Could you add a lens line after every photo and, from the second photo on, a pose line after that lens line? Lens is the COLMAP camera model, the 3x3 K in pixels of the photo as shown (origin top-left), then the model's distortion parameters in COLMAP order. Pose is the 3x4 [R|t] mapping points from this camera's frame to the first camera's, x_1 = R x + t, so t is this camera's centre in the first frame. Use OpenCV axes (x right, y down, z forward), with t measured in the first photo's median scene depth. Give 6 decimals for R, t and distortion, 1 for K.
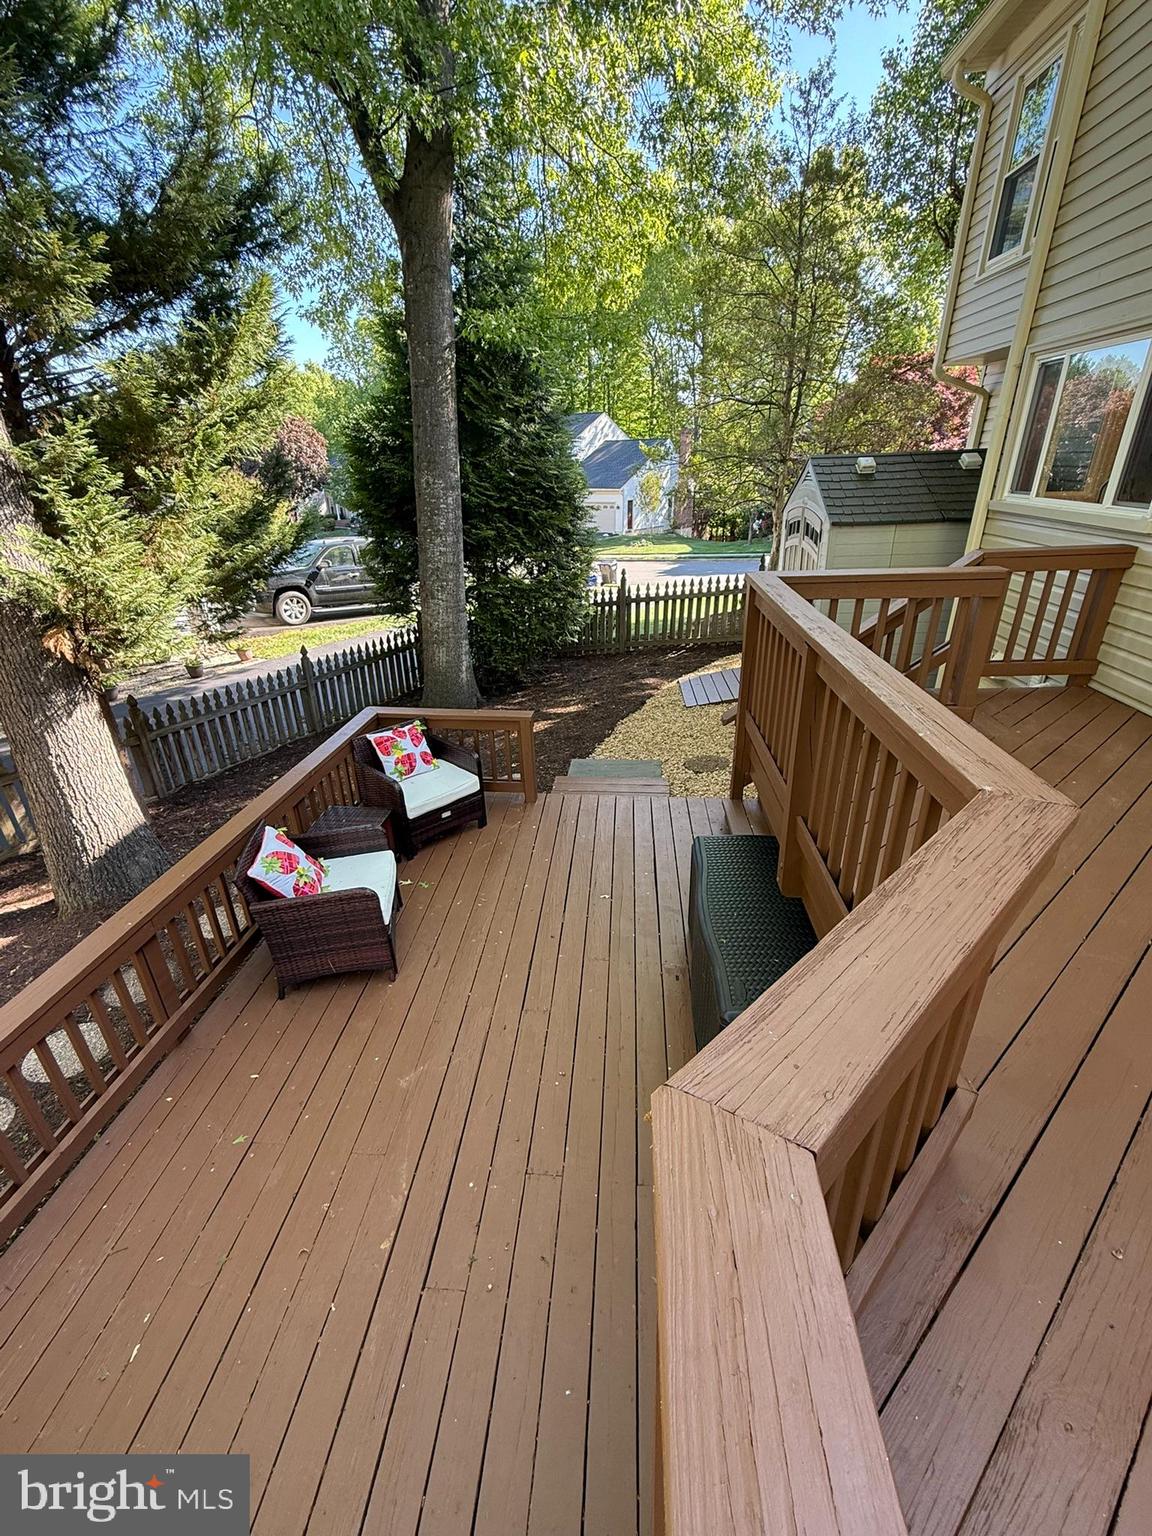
lens RADIAL K [[661.4, 0, 577.0], [0, 661.4, 770.6], [0, 0, 1]] dist [0.000522, 0.001639]
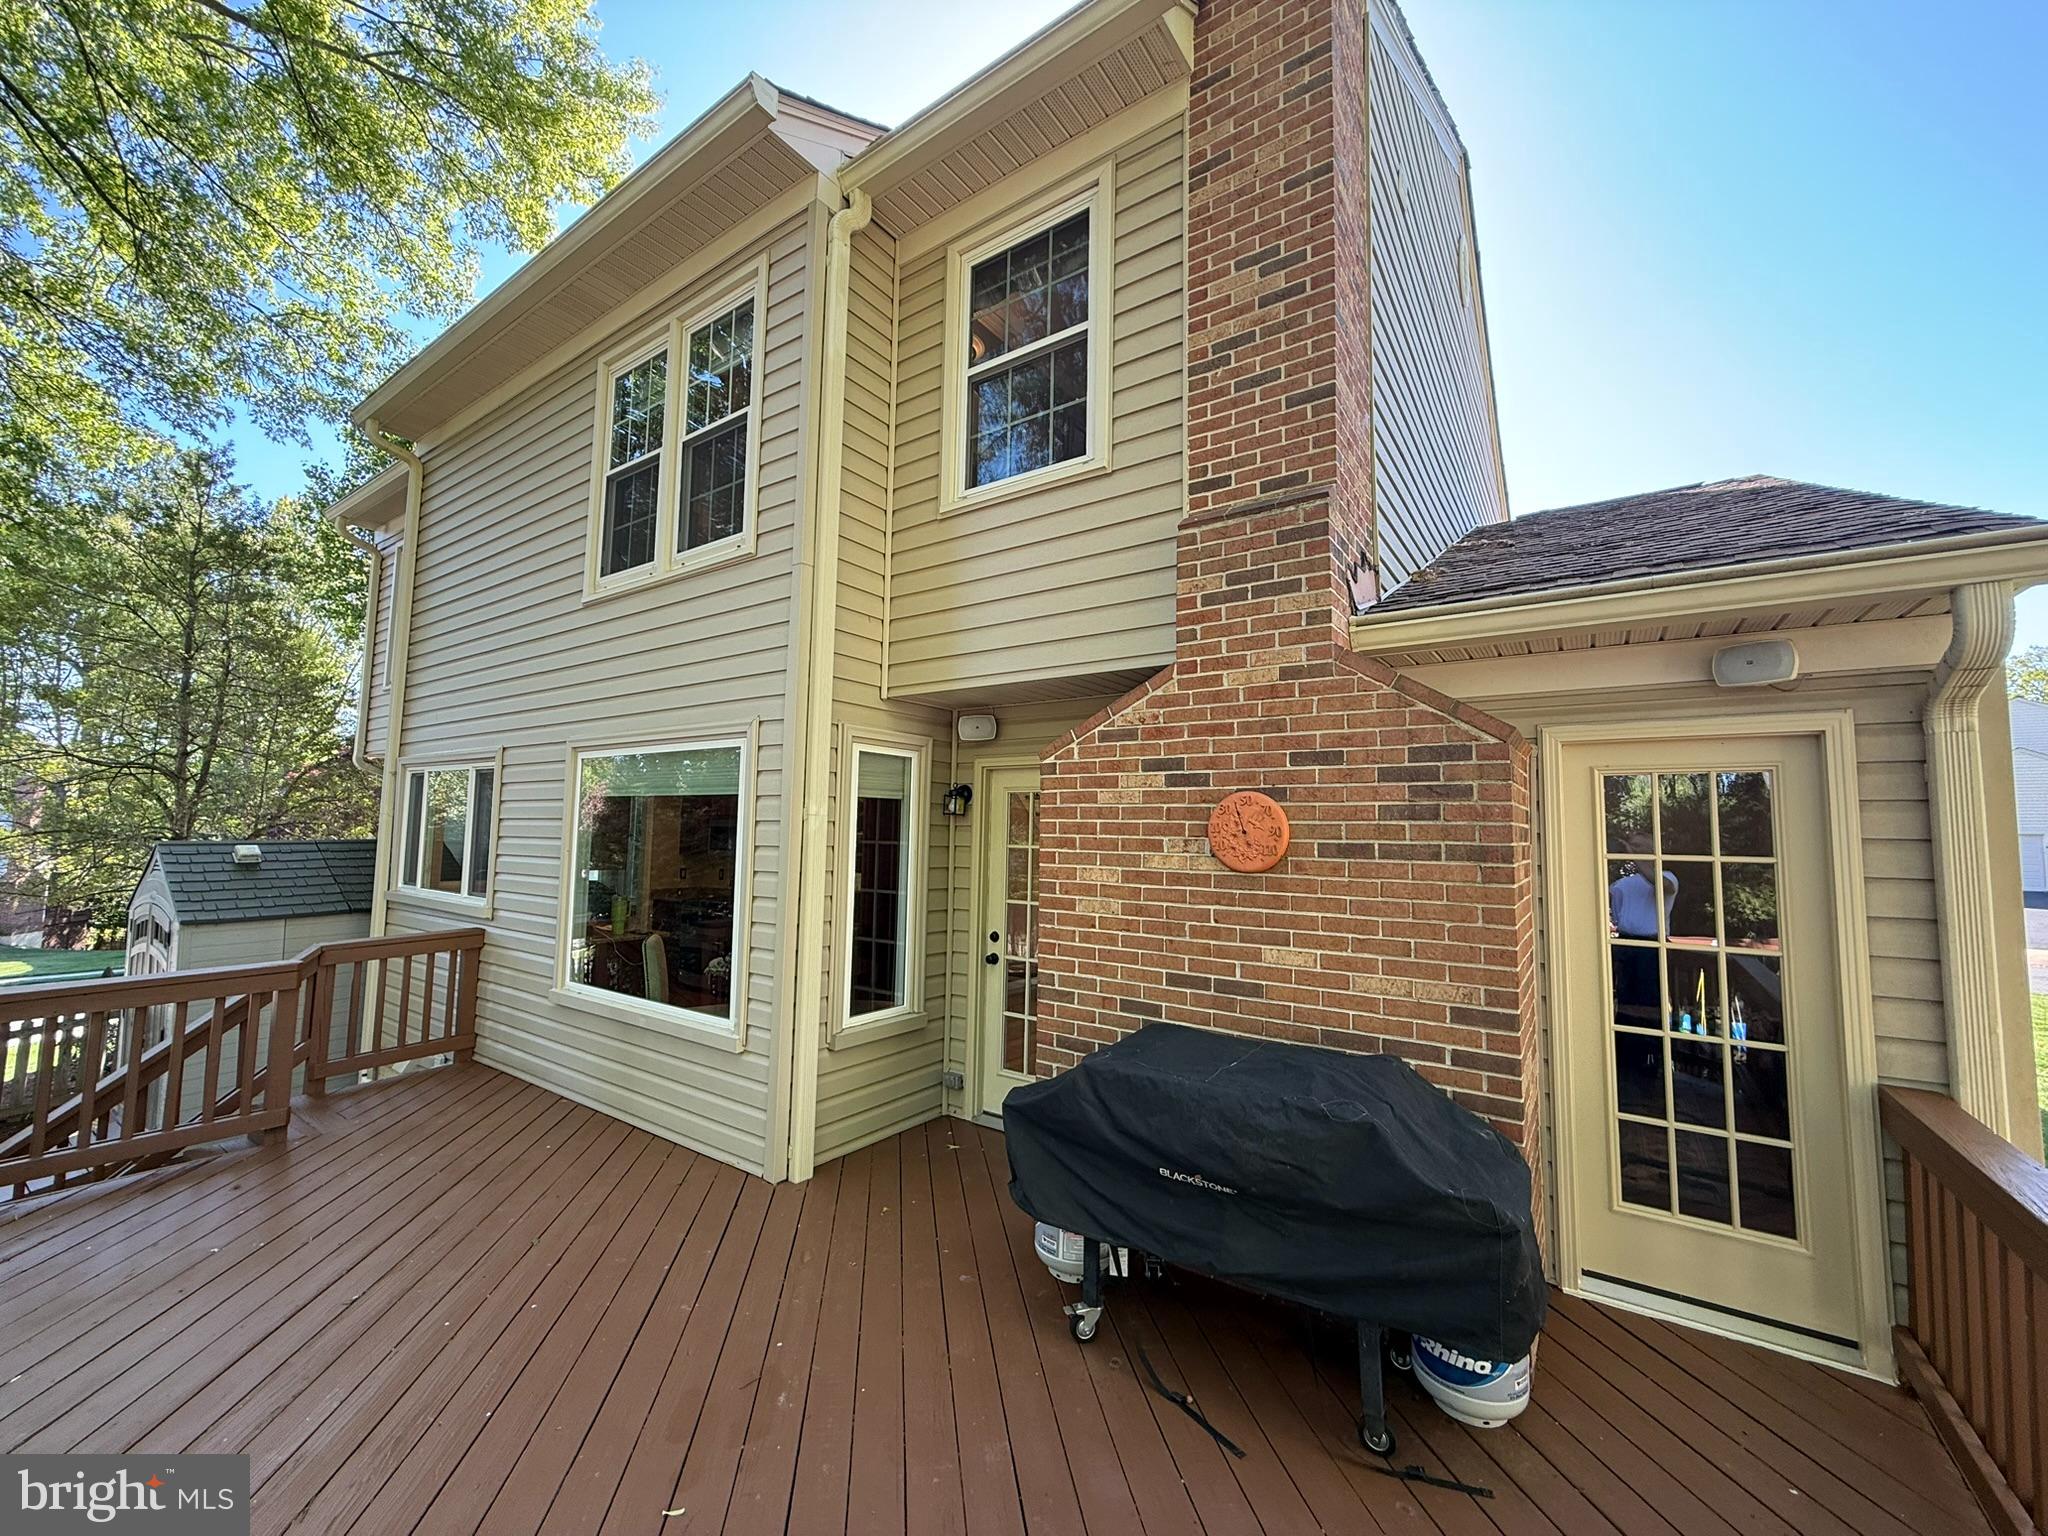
lens RADIAL K [[813.2, 0, 1019.4], [0, 813.2, 769.9], [0, 0, 1]] dist [0.001263, -0.000623]
pose [[0.525136, 0.093593, 0.845856, 0.067228], [0.337694, 0.889415, -0.308064, 0.097047], [-0.781150, 0.447416, 0.435458, -0.272966]]
